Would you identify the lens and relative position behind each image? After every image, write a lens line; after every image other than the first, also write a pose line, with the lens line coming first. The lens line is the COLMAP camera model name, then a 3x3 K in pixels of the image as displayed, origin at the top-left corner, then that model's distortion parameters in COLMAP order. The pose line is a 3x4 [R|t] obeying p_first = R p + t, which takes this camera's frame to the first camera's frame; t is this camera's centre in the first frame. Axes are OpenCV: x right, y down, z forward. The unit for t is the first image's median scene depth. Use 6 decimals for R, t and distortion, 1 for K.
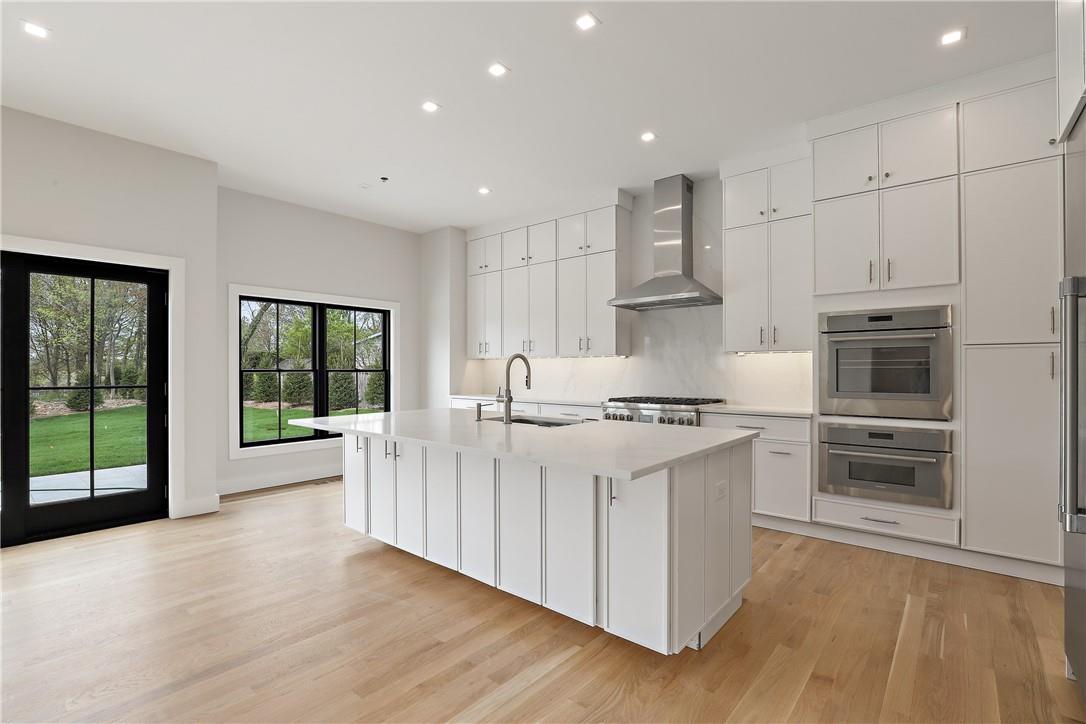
lens RADIAL K [[498.1, 0, 543.0], [0, 498.1, 362.0], [0, 0, 1]] dist [-0.000439, -0.000038]
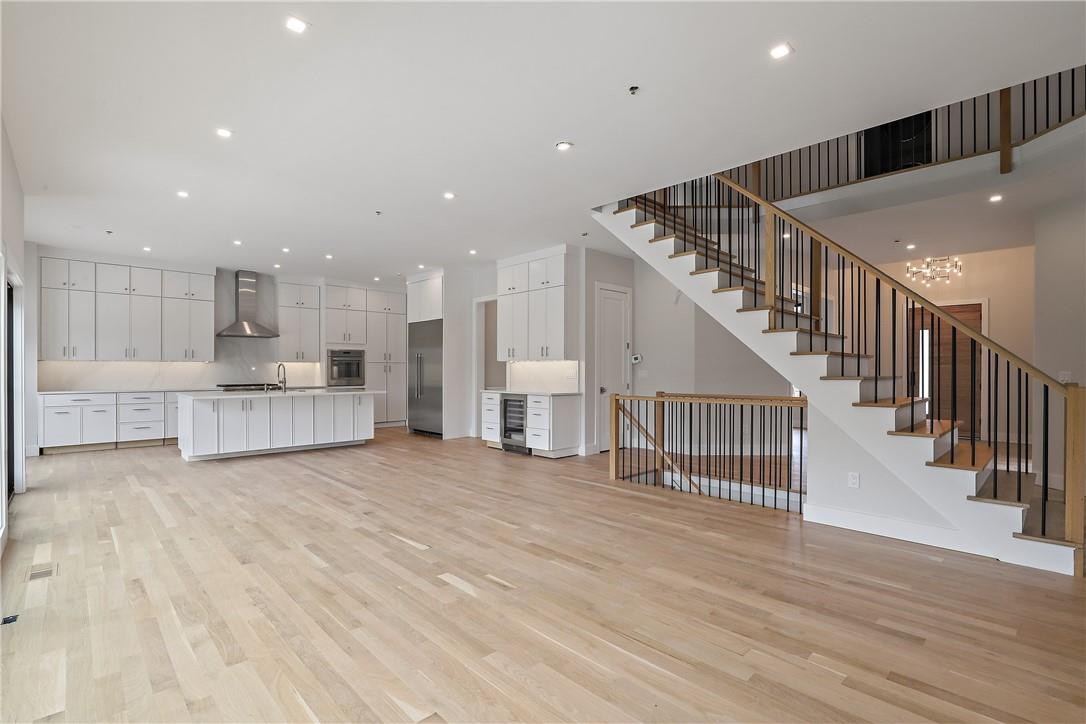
lens RADIAL K [[498.1, 0, 543.0], [0, 498.1, 362.0], [0, 0, 1]] dist [-0.000439, -0.000038]
pose [[0.102350, 0.019399, 0.994559, -1.454443], [-0.006255, 0.999803, -0.018858, 0.013353], [-0.994729, -0.004291, 0.102451, -0.330129]]
